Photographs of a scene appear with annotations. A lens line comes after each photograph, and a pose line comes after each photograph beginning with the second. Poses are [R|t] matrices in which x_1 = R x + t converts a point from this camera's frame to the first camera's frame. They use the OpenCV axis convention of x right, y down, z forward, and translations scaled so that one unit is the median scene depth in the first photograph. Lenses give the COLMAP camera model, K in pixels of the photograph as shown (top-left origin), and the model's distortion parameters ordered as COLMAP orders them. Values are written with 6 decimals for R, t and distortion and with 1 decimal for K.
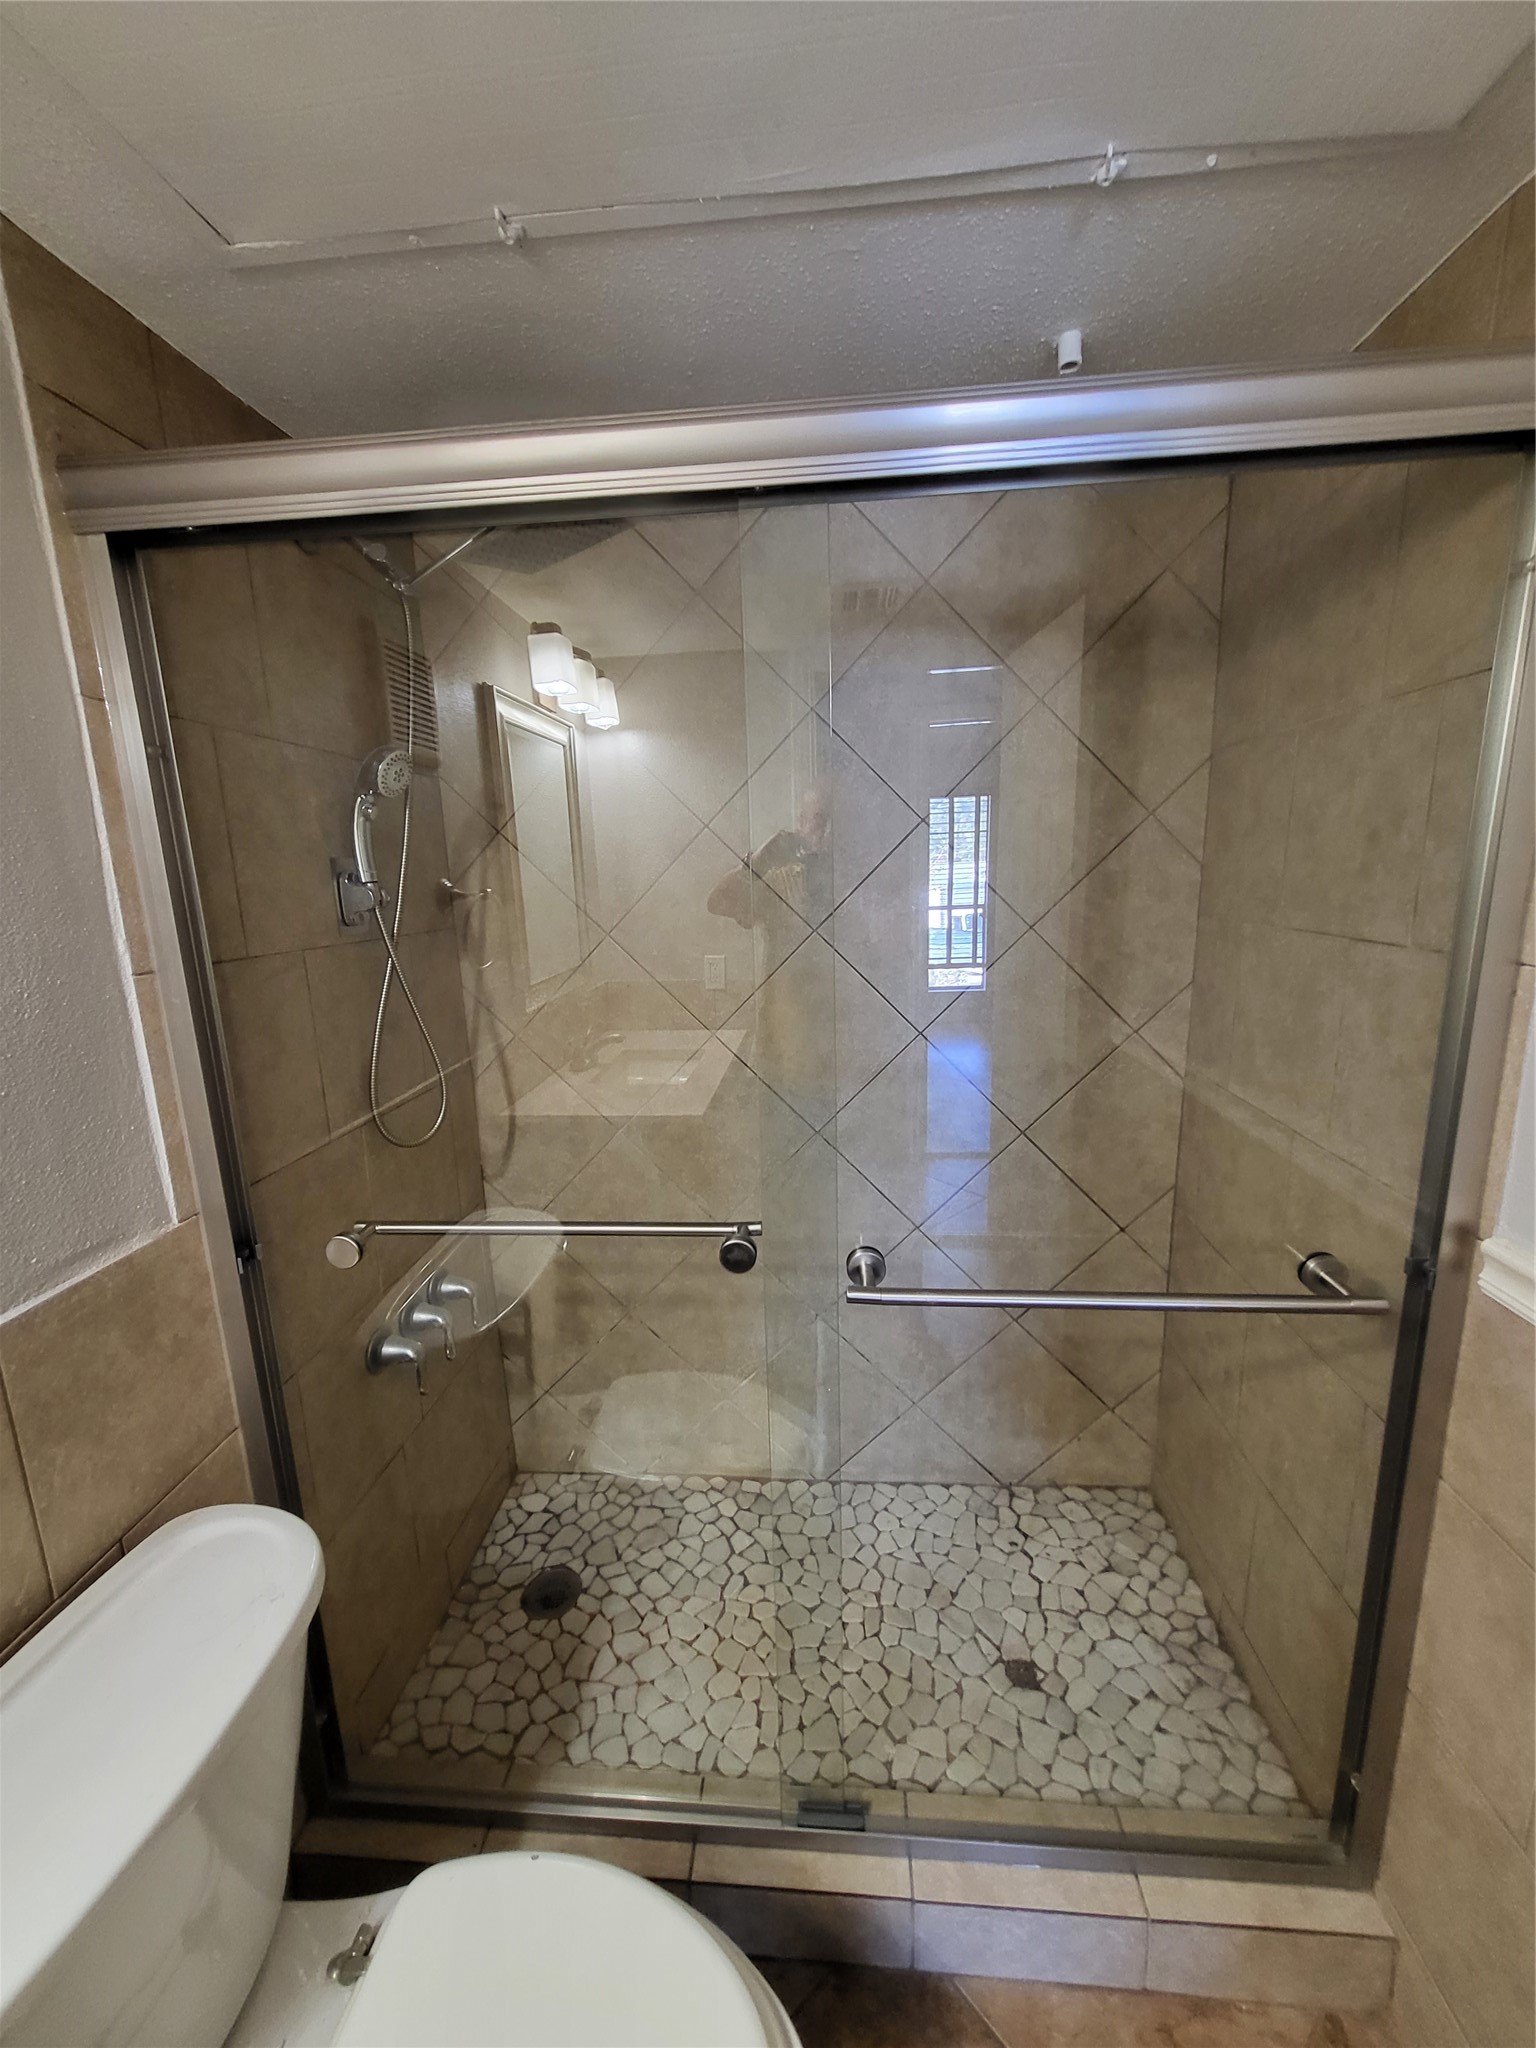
lens RADIAL K [[812.2, 0, 761.5], [0, 812.2, 1032.2], [0, 0, 1]] dist [0.001289, -0.000182]
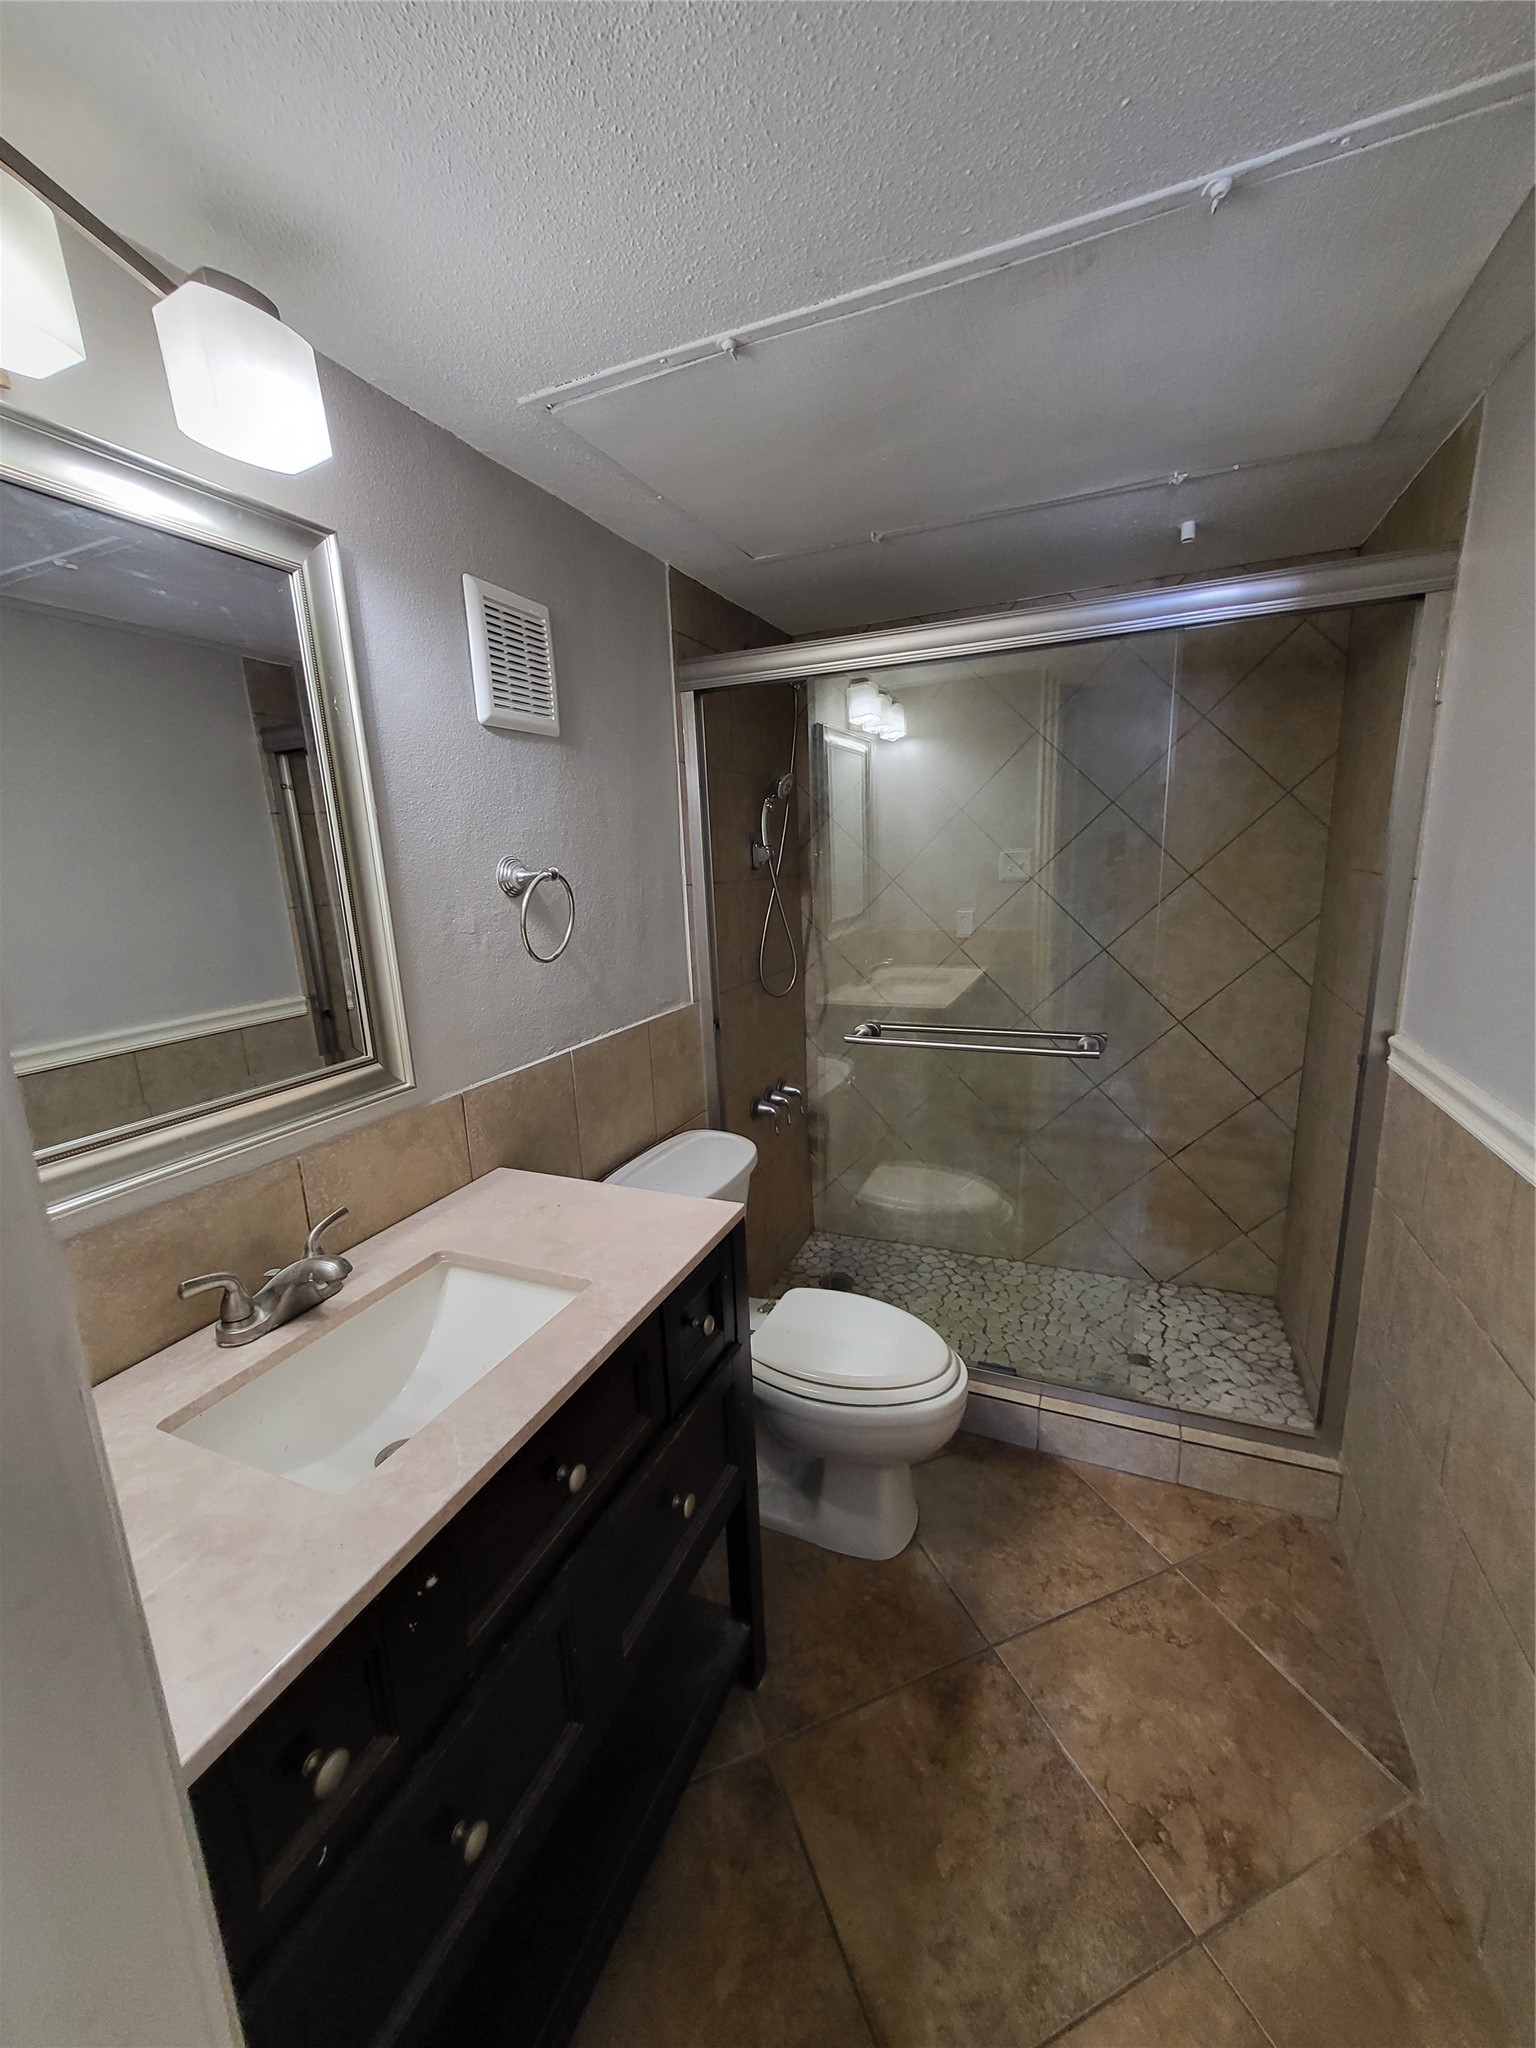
lens RADIAL K [[812.2, 0, 754.7], [0, 812.2, 1018.5], [0, 0, 1]] dist [0.001289, -0.000182]
pose [[0.945972, 0.055541, -0.319456, 0.074246], [-0.053751, 0.998450, 0.014425, 0.136979], [0.319762, 0.003525, 0.947491, -0.572072]]
